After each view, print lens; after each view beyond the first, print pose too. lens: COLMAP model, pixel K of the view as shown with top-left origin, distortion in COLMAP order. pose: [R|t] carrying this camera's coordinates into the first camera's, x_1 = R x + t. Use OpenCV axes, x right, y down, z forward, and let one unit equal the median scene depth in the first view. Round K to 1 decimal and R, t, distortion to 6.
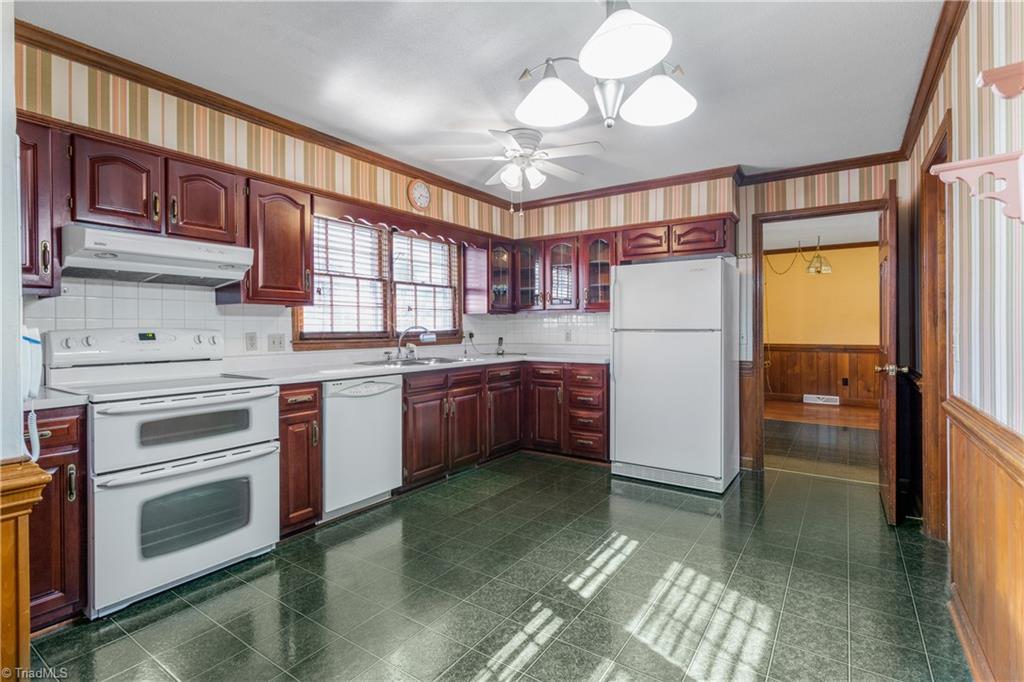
lens RADIAL K [[487.1, 0, 509.9], [0, 487.1, 326.8], [0, 0, 1]] dist [0.000291, 0.000225]
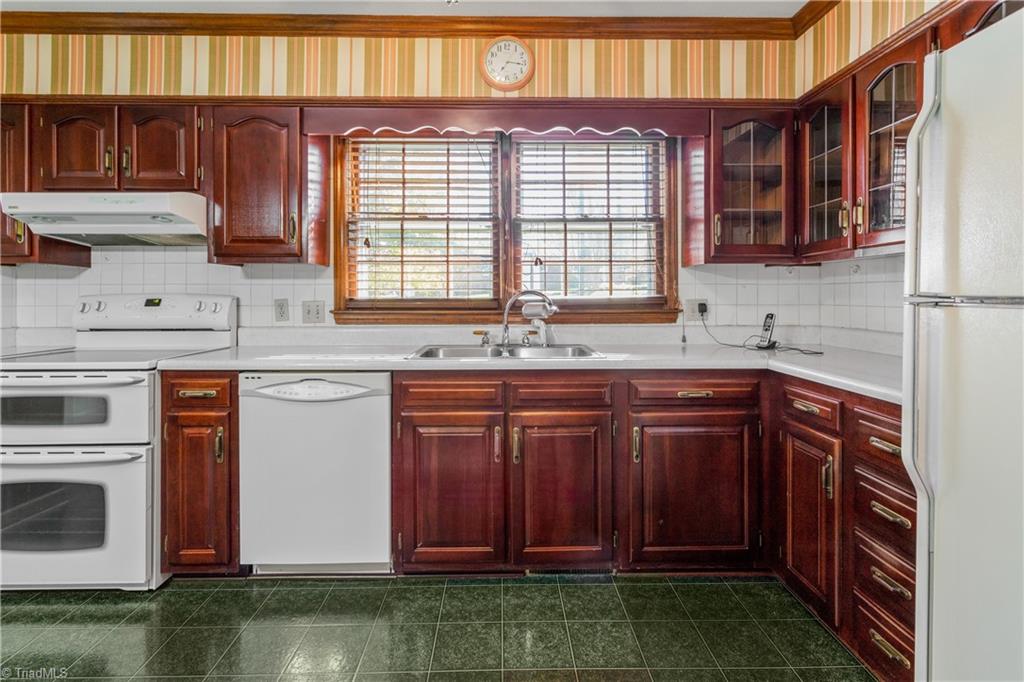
lens RADIAL K [[543.0, 0, 510.0], [0, 543.0, 299.1], [0, 0, 1]] dist [0.039913, -0.000238]
pose [[0.578191, 0.016863, -0.815727, 0.395235], [0.000961, 0.999772, 0.021349, -0.006527], [0.815901, -0.013128, 0.578043, 0.710564]]
